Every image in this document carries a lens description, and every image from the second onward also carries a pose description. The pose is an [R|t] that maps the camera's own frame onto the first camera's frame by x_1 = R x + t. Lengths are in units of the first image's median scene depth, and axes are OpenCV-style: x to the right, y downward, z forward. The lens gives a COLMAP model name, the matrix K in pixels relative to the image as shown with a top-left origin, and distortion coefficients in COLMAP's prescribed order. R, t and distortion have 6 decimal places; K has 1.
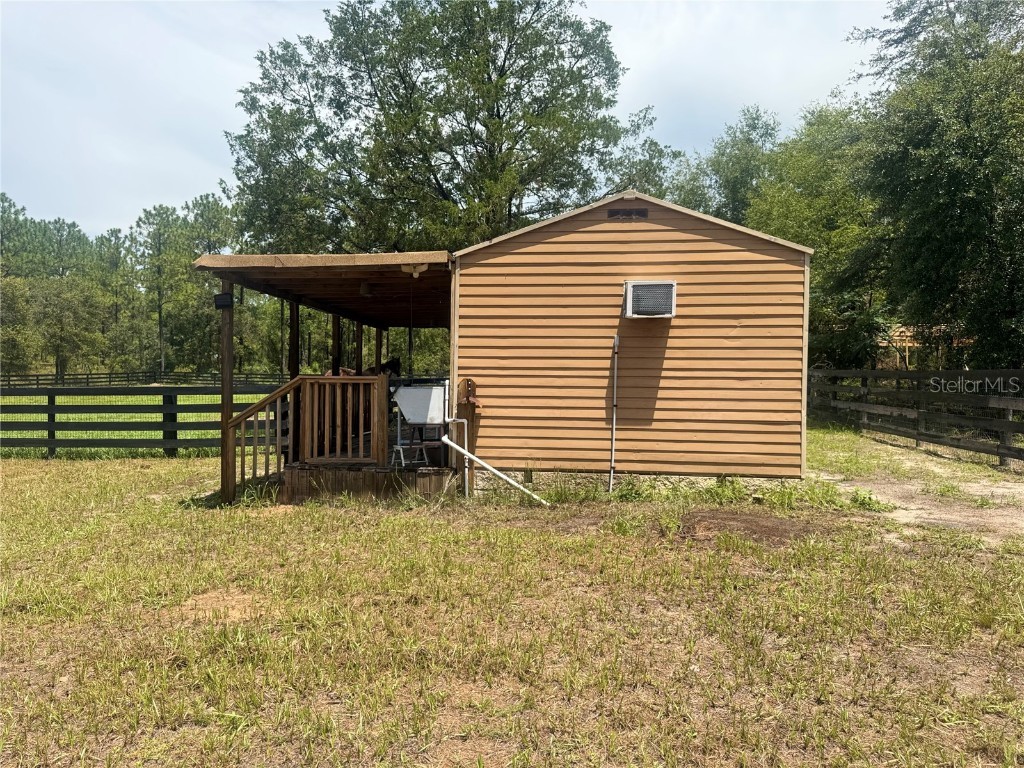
lens RADIAL K [[711.0, 0, 515.3], [0, 711.0, 386.4], [0, 0, 1]] dist [0.110920, -0.176076]
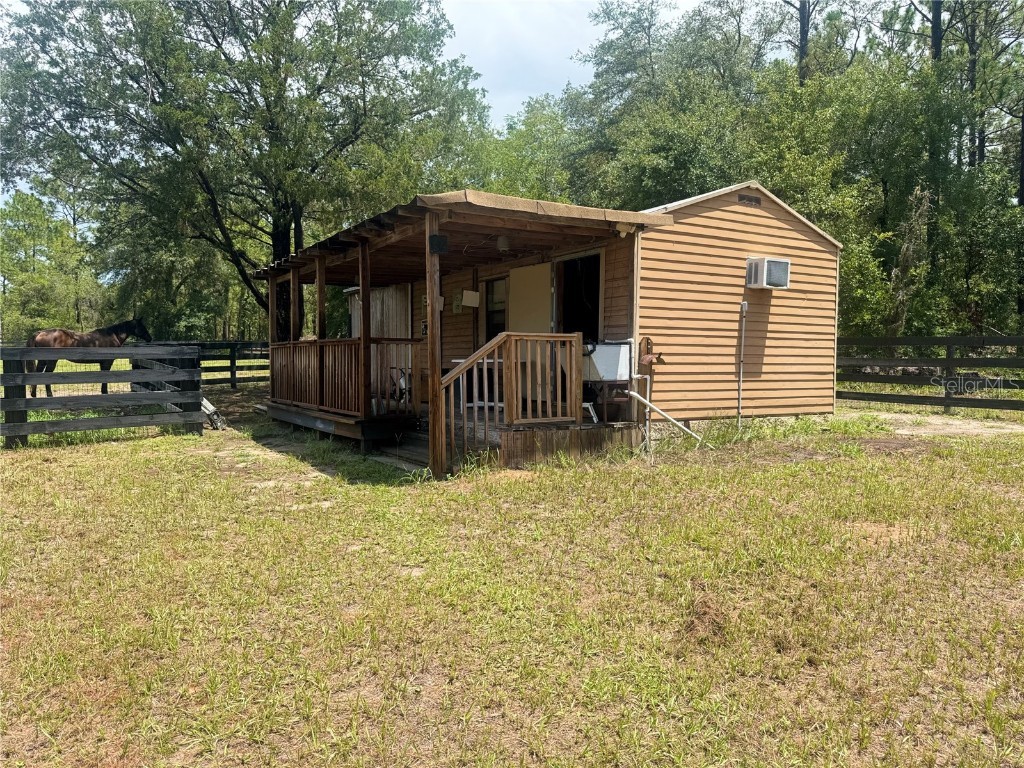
lens RADIAL K [[711.0, 0, 515.3], [0, 711.0, 386.4], [0, 0, 1]] dist [0.110920, -0.176076]
pose [[0.802570, -0.026551, 0.595967, -0.872143], [0.002926, 0.999172, 0.040574, 0.018829], [-0.596551, -0.030820, 0.801983, 0.259865]]
